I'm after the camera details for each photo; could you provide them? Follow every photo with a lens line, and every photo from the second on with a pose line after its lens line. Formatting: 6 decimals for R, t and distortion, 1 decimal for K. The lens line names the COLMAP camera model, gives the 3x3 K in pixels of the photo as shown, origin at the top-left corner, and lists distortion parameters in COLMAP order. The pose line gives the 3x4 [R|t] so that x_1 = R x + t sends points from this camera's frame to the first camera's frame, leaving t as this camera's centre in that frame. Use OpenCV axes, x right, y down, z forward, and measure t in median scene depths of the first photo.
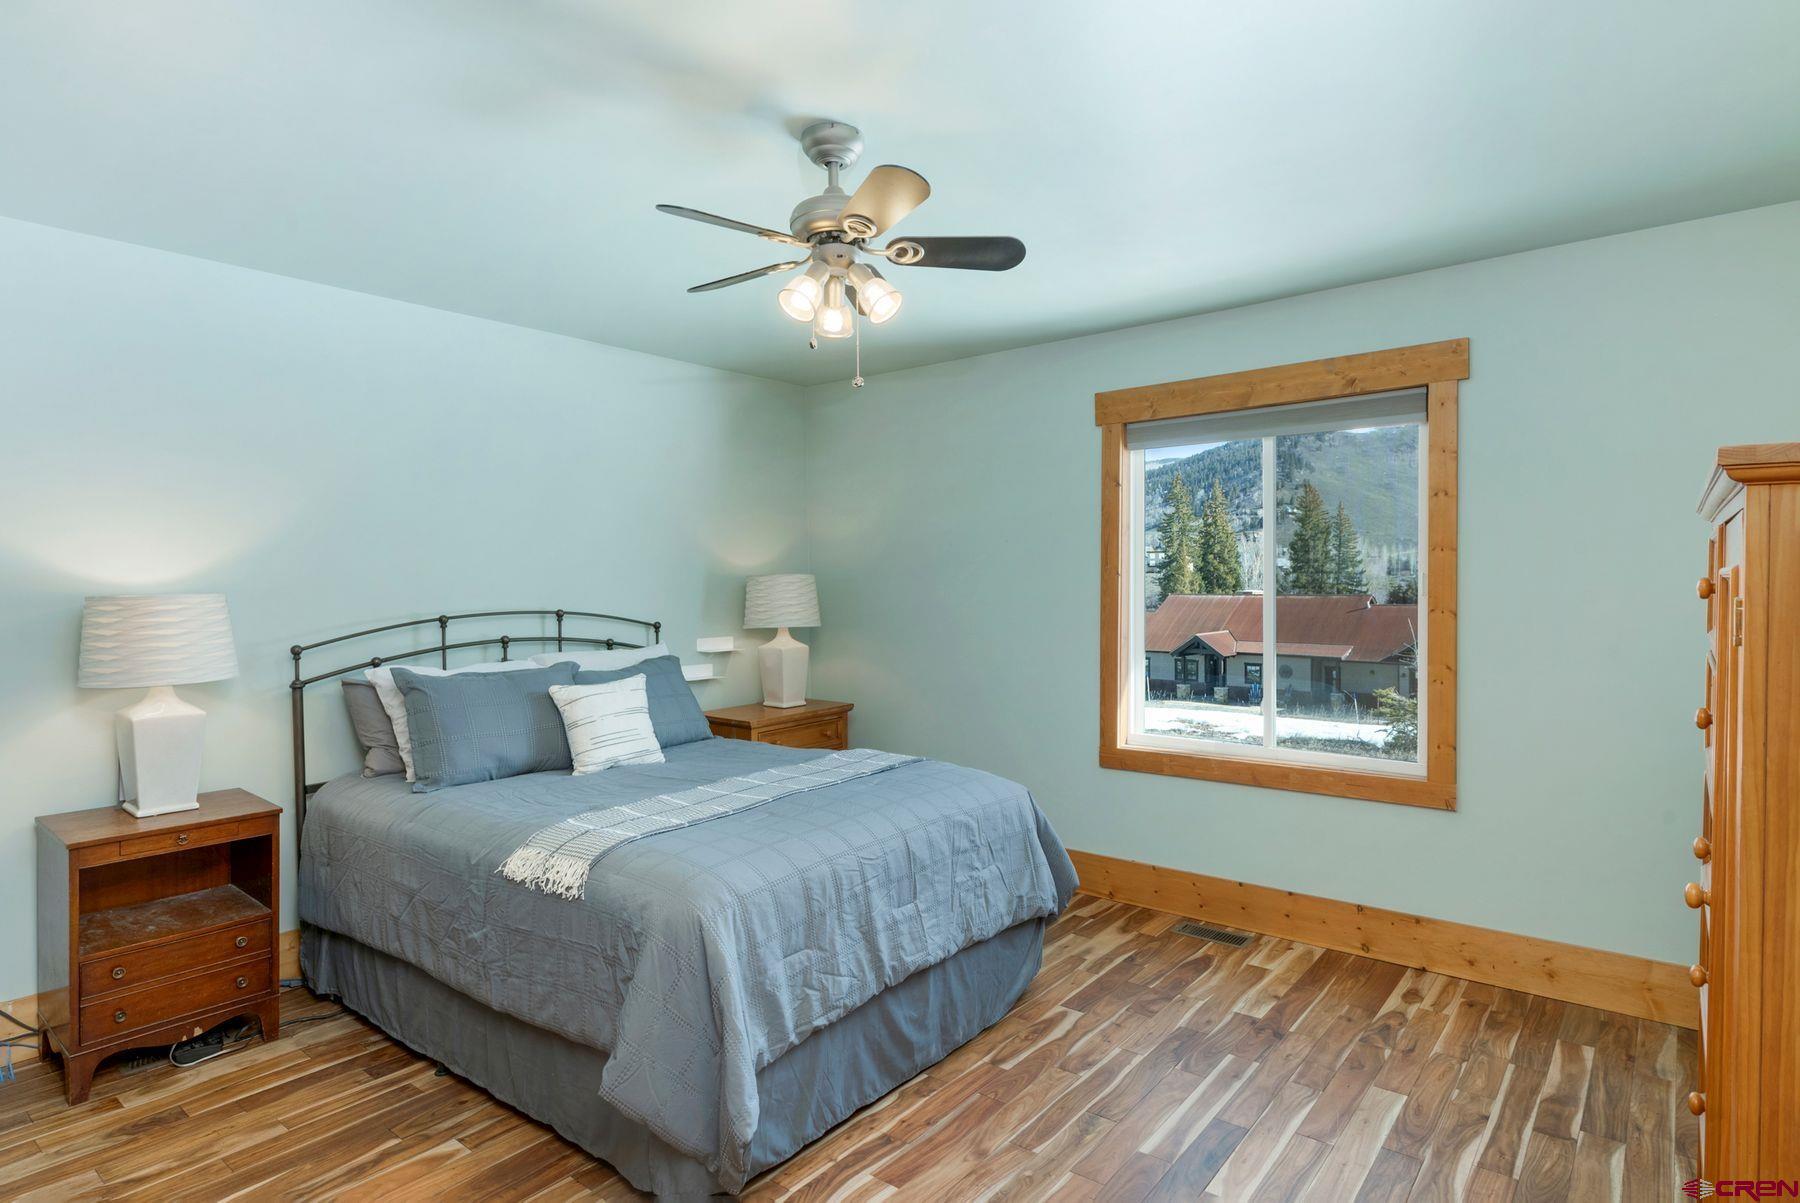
lens RADIAL K [[959.0, 0, 900.0], [0, 959.0, 601.5], [0, 0, 1]] dist [-0.002709, -0.000904]
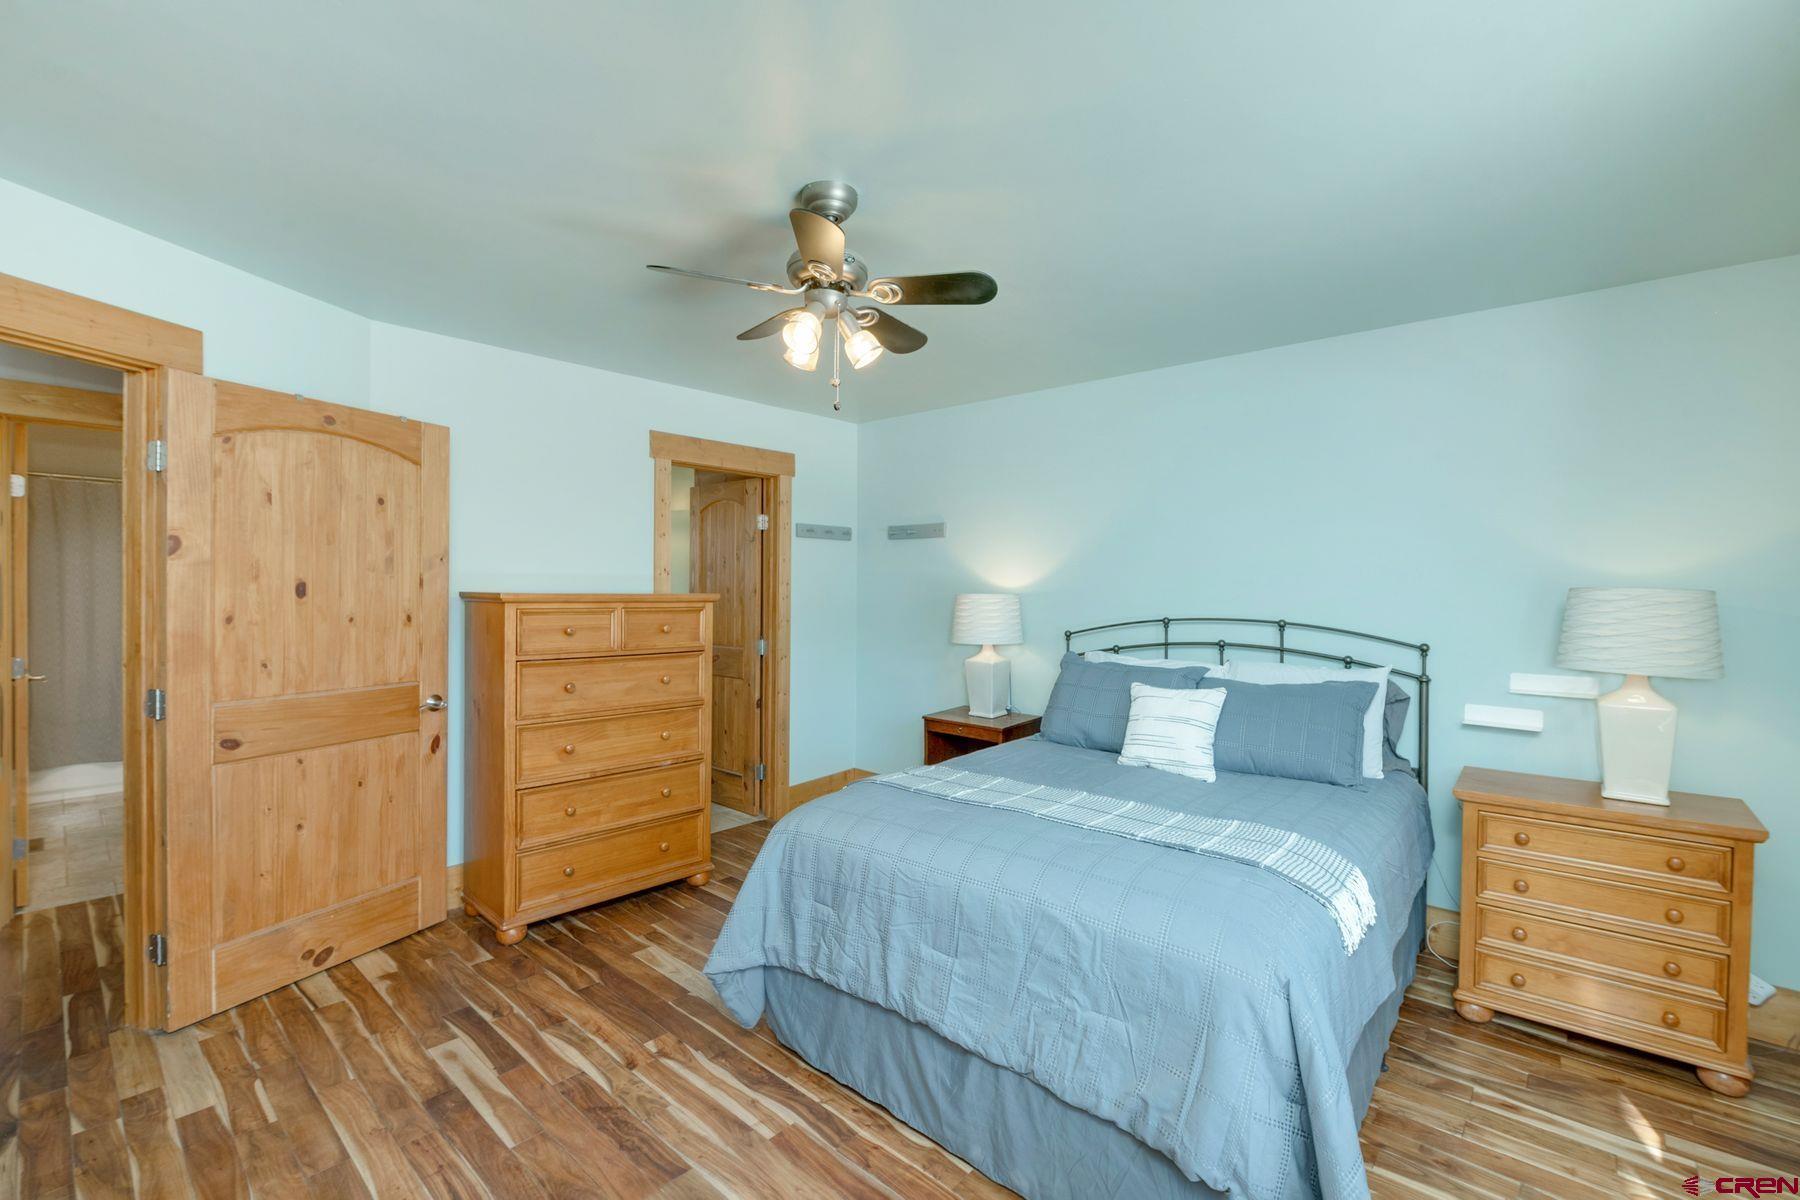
lens RADIAL K [[771.6, 0, 900.0], [0, 771.6, 600.0], [0, 0, 1]] dist [-0.002215, -0.000363]
pose [[-0.043937, 0.028935, -0.998615, 0.567938], [-0.030839, 0.999065, 0.030305, -0.029905], [0.998558, 0.032128, -0.043003, 0.765550]]
